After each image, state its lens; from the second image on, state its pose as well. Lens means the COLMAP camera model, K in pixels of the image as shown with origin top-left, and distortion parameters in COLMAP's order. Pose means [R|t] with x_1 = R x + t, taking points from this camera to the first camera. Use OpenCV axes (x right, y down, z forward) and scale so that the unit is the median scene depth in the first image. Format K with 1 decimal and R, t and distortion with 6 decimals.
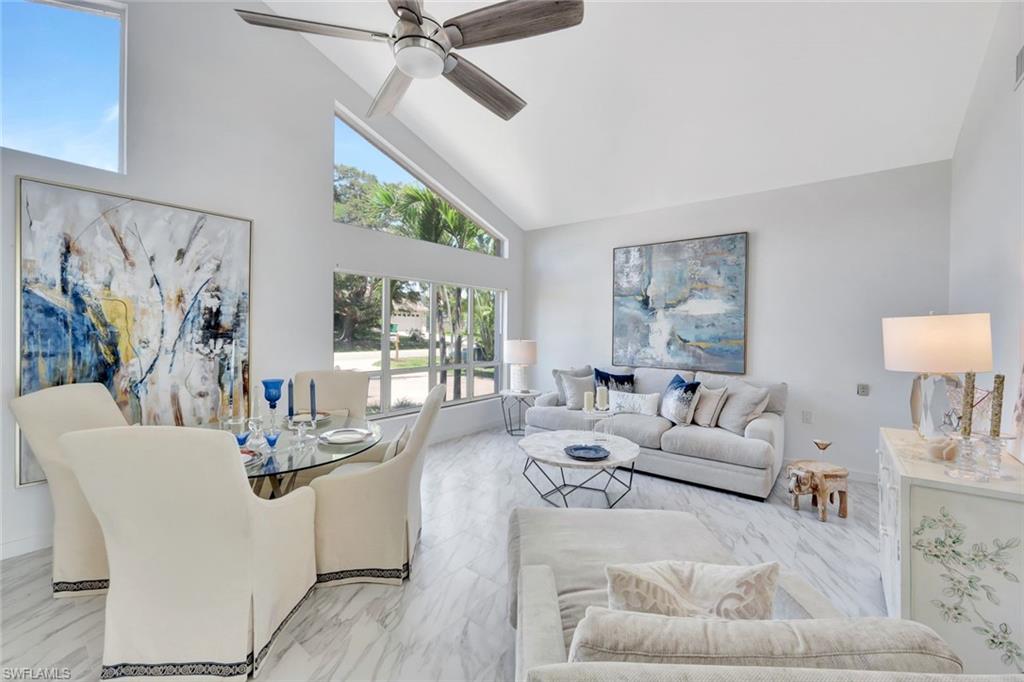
lens RADIAL K [[415.6, 0, 511.0], [0, 415.6, 338.5], [0, 0, 1]] dist [-0.000707, 0.000260]
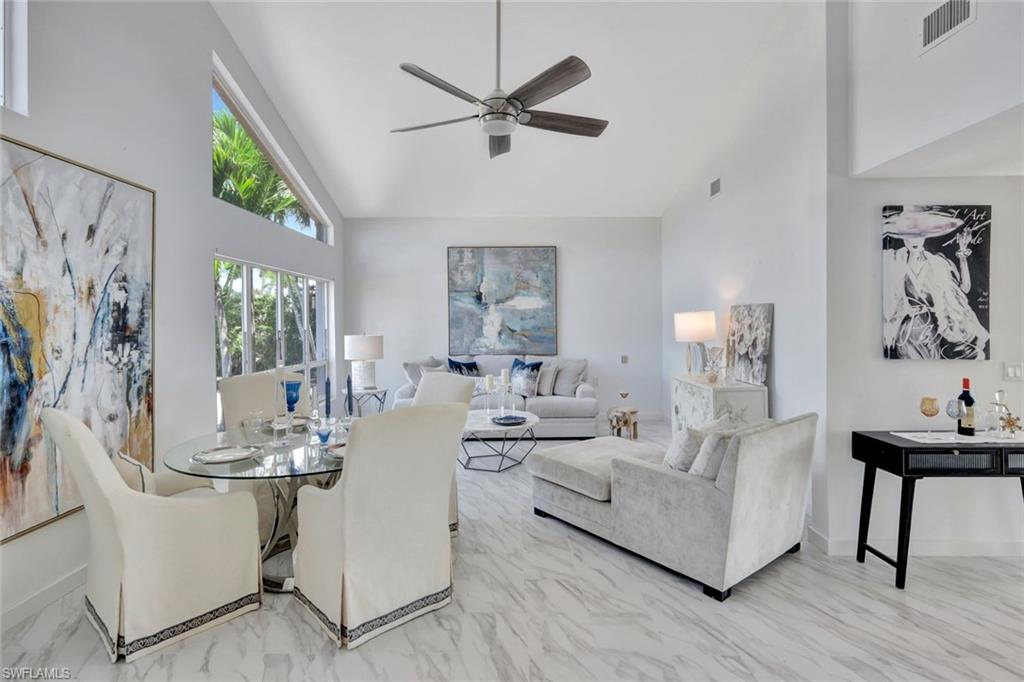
lens RADIAL K [[498.7, 0, 512.7], [0, 498.7, 332.5], [0, 0, 1]] dist [0.002710, -0.000429]
pose [[0.767830, -0.029527, 0.639973, -0.741938], [0.027577, 0.999535, 0.013030, -0.011767], [-0.640060, 0.007644, 0.768287, -0.163809]]
